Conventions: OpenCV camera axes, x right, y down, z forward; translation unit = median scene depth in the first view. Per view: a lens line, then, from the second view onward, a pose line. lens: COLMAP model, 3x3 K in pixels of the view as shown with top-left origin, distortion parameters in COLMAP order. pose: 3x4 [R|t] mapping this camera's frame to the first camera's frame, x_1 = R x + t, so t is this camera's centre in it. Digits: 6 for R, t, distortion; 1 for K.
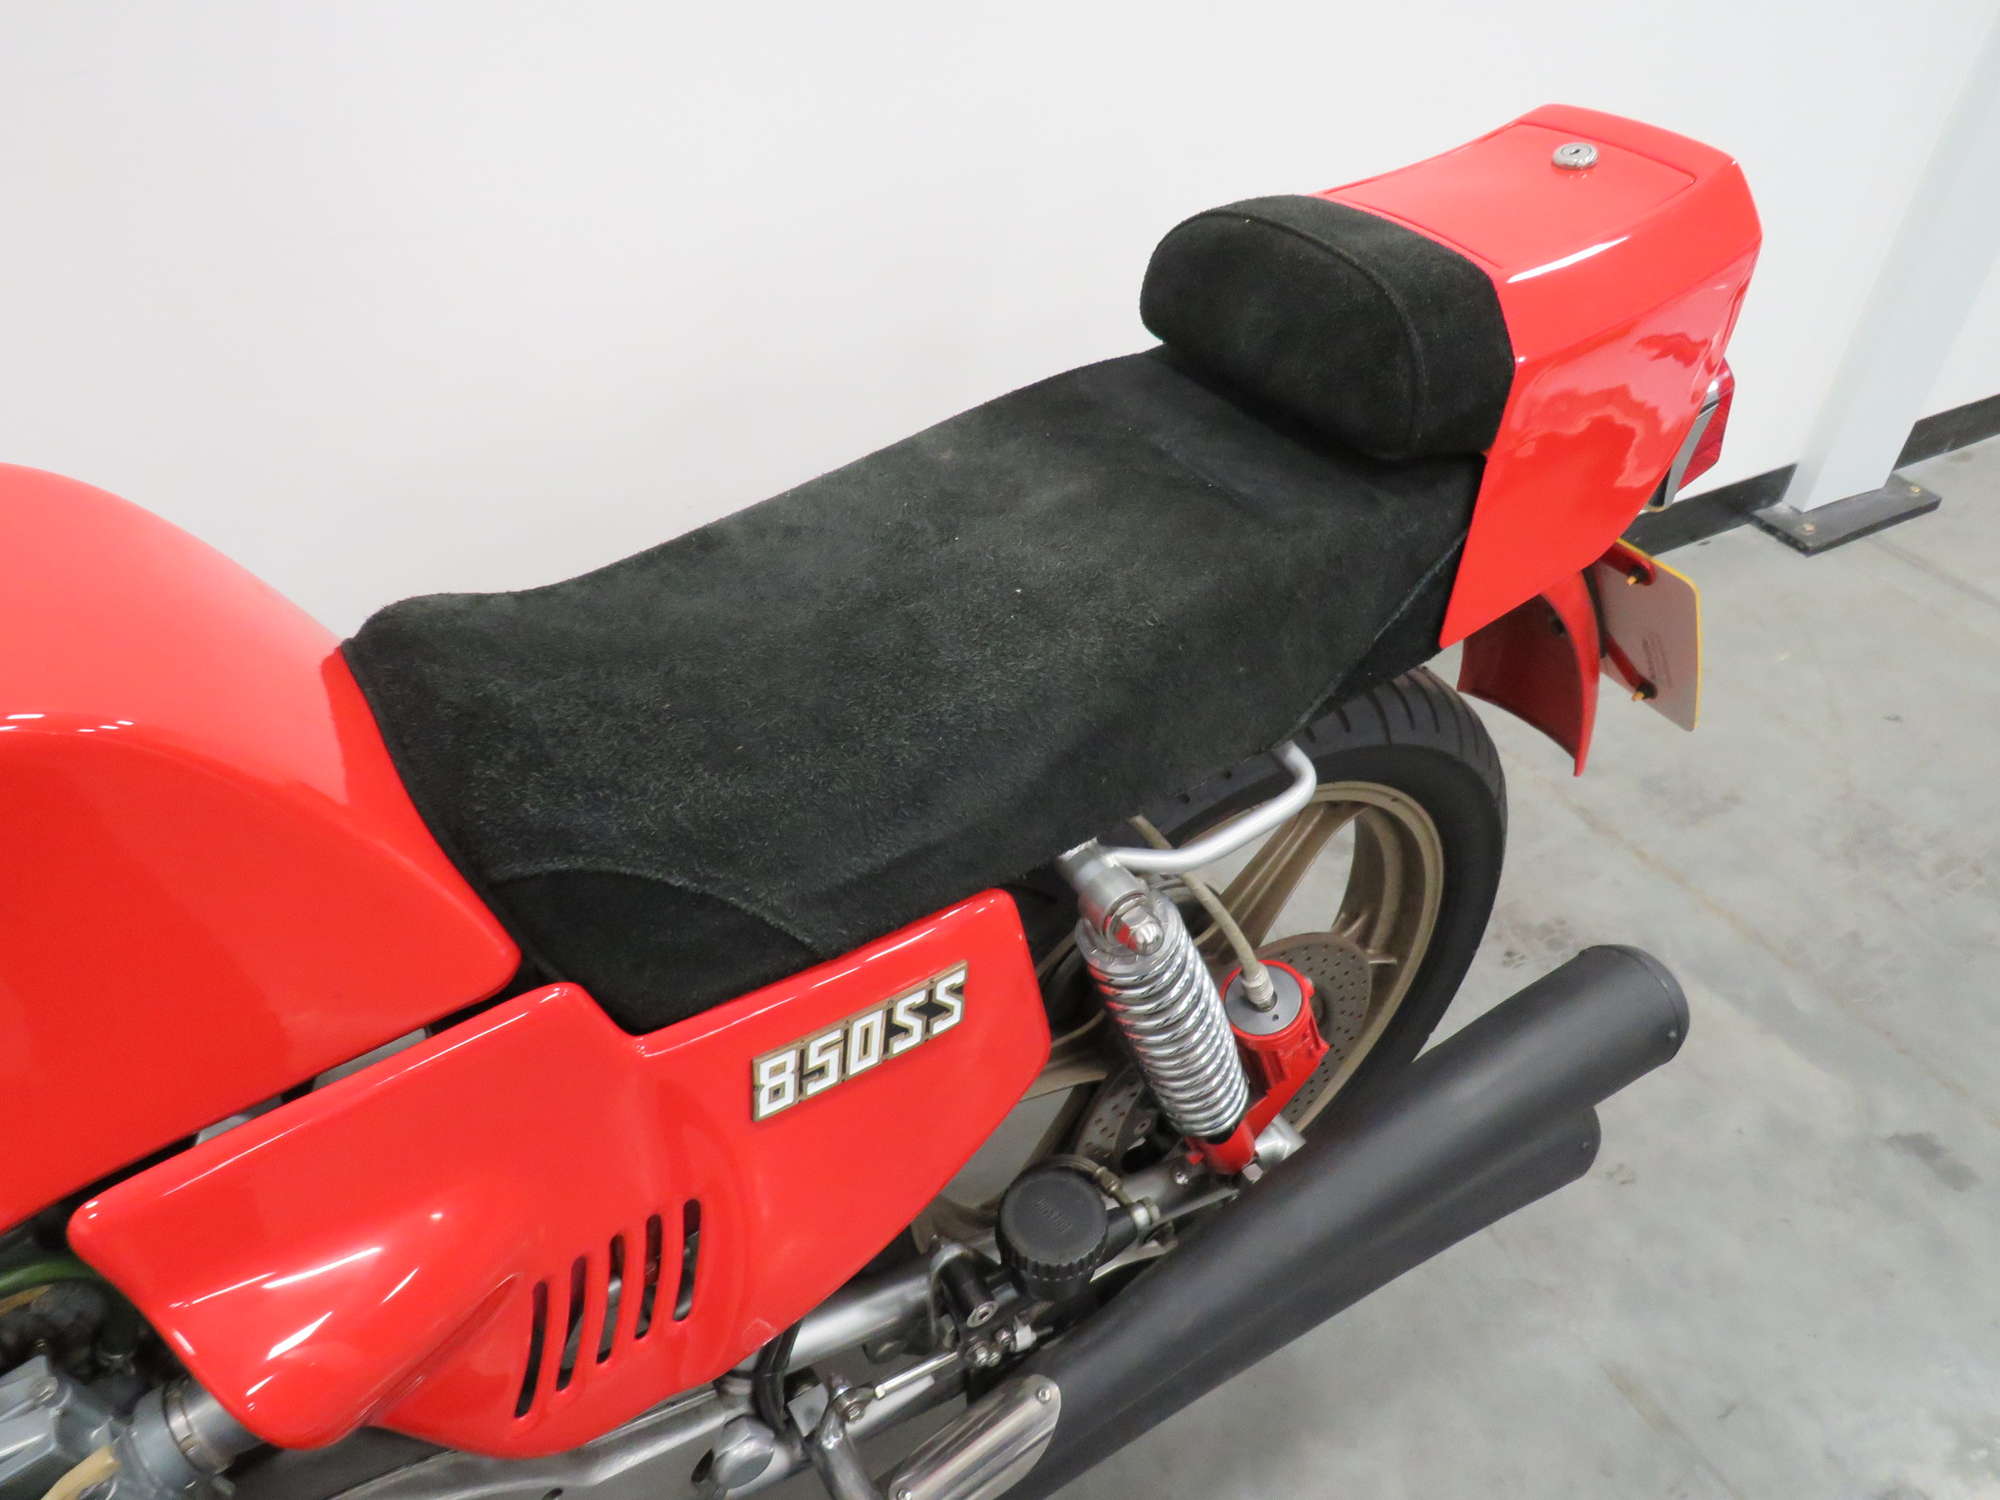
lens RADIAL K [[1420.2, 0, 1000.5], [0, 1420.2, 751.4], [0, 0, 1]] dist [-0.034920, 0.002351]
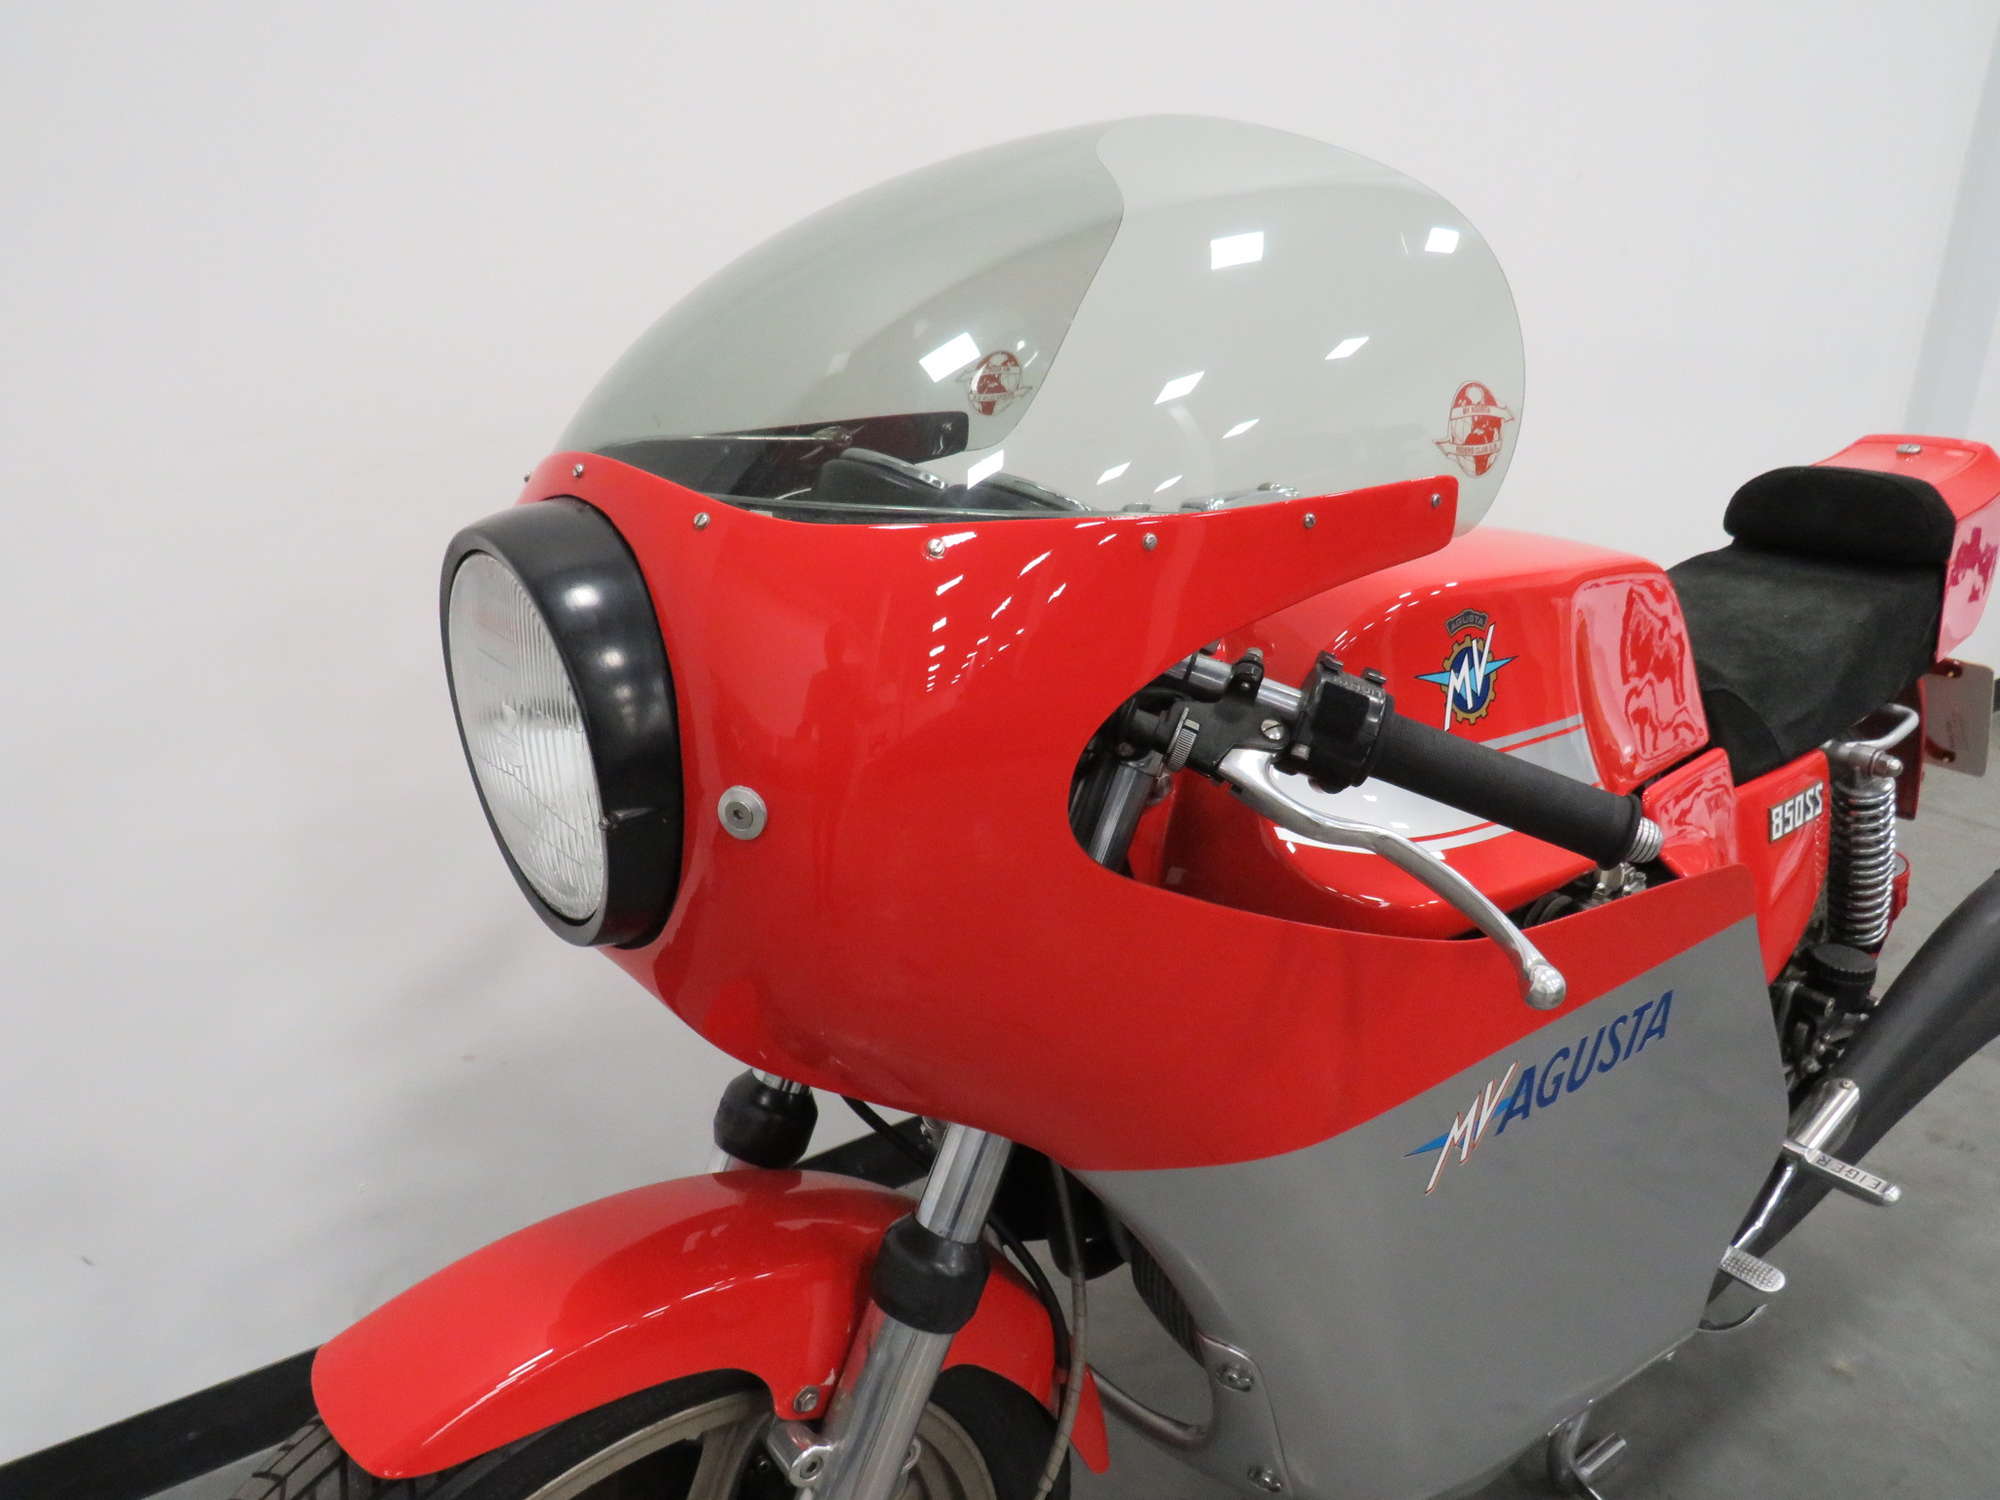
lens RADIAL K [[1455.4, 0, 997.8], [0, 1455.4, 754.1], [0, 0, 1]] dist [-0.044862, 0.008005]
pose [[0.992224, -0.055454, 0.111430, -1.424652], [0.089996, 0.938081, -0.334522, 0.698690], [-0.085980, 0.341949, 0.935777, -0.823783]]
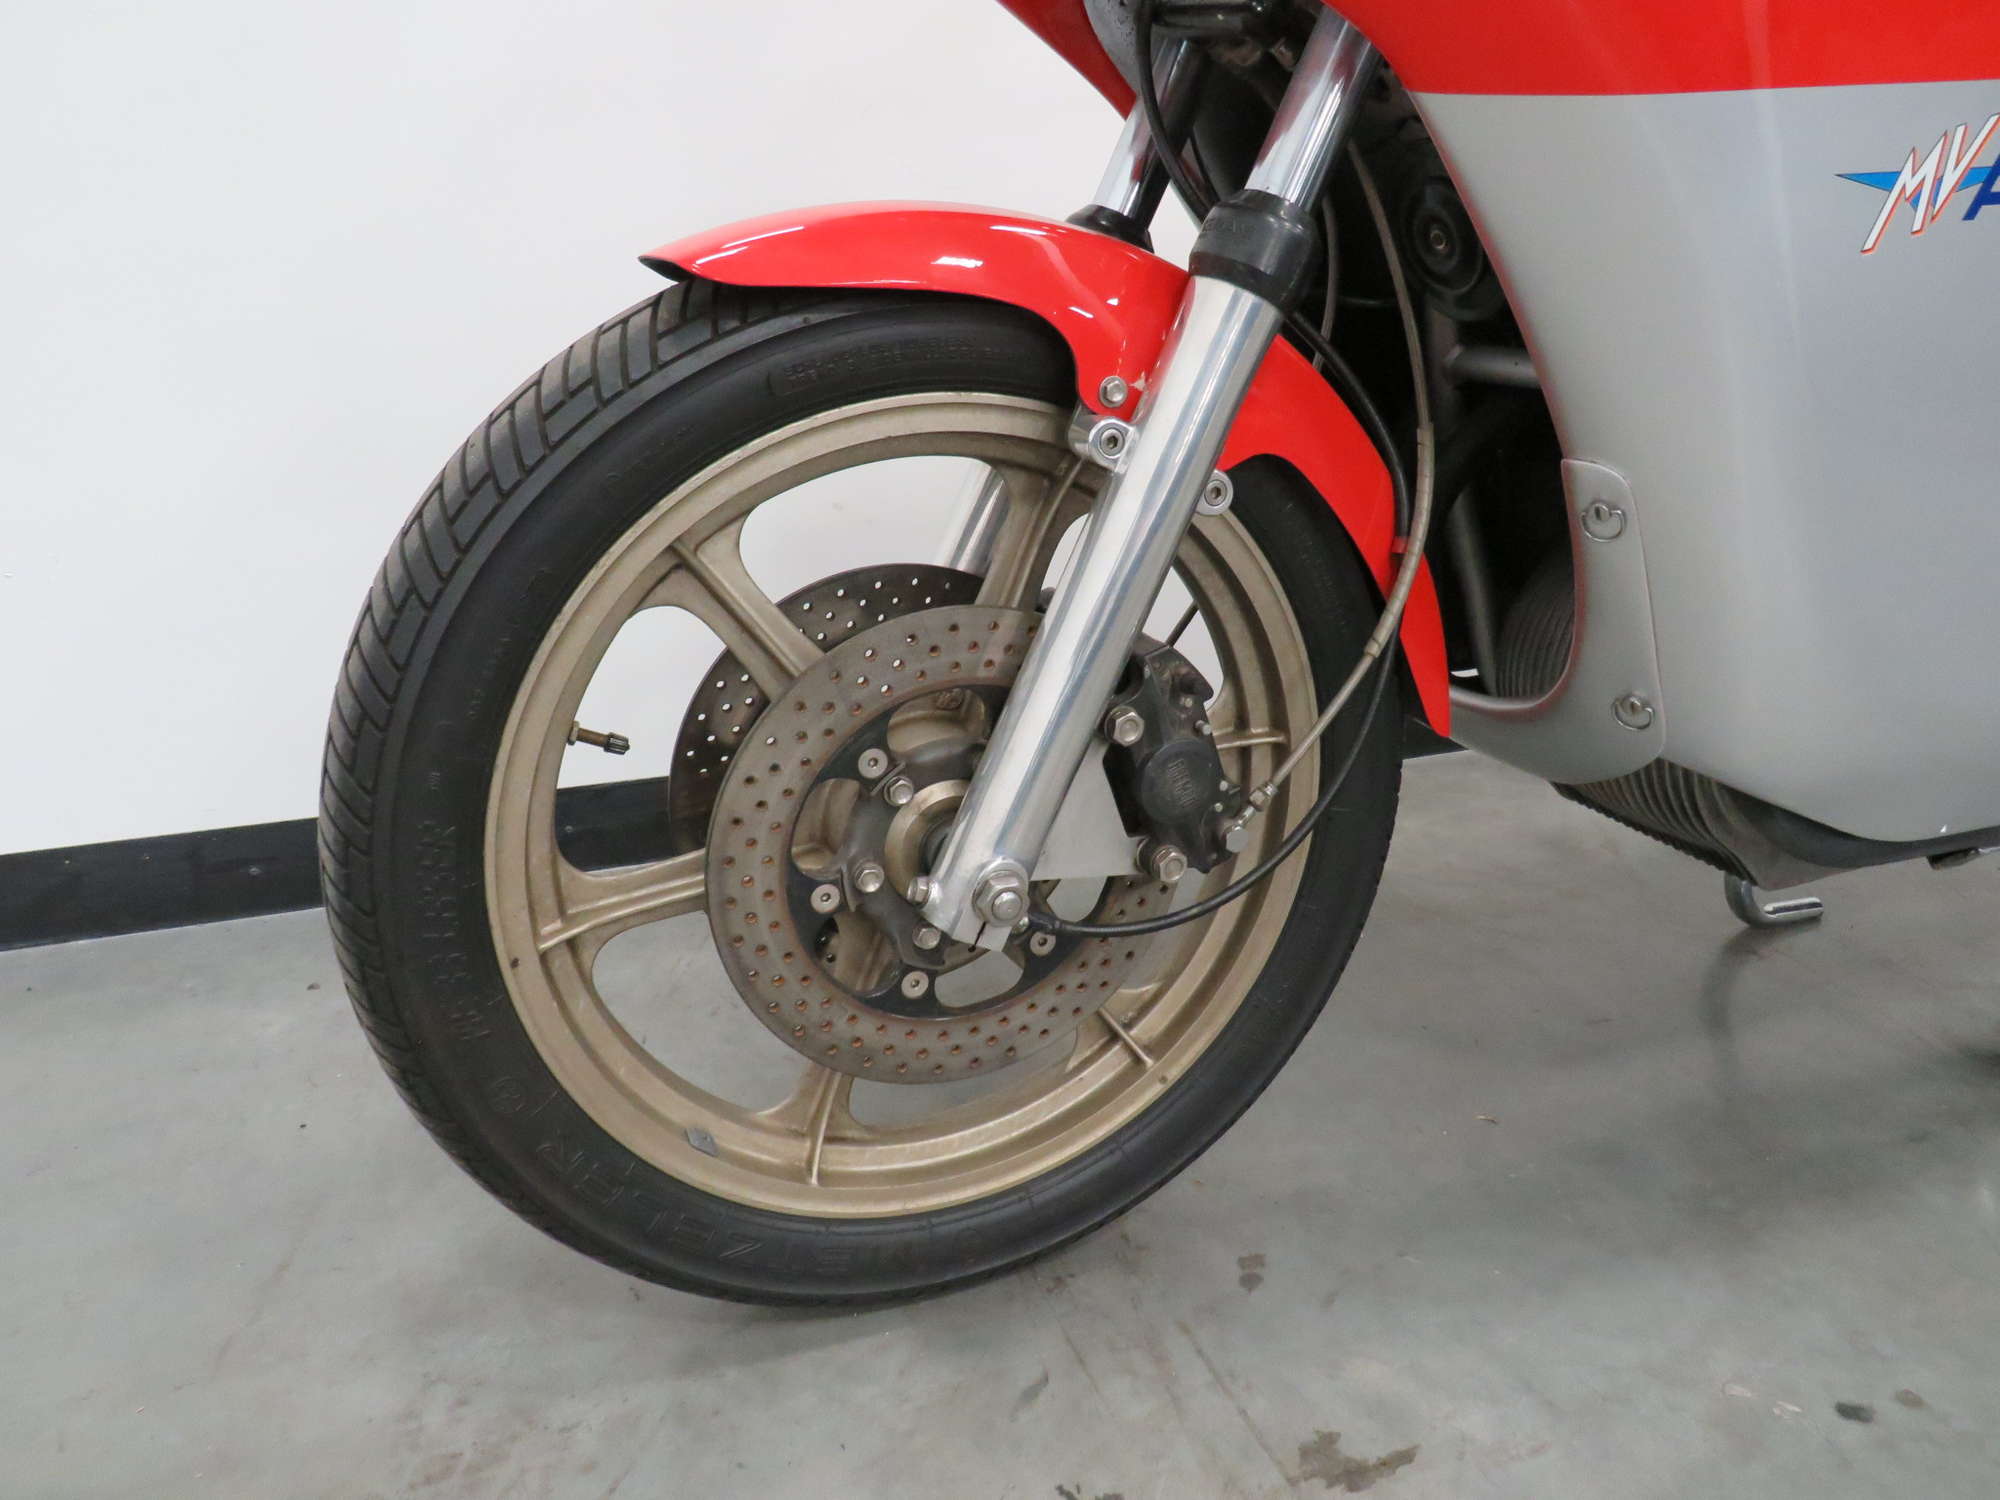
lens RADIAL K [[1436.4, 0, 990.8], [0, 1436.4, 752.5], [0, 0, 1]] dist [-0.044978, 0.026219]
pose [[0.983710, 0.020203, -0.178623, -1.367798], [-0.079348, 0.940423, -0.330618, 1.435872], [0.161302, 0.339406, 0.926707, -0.466510]]
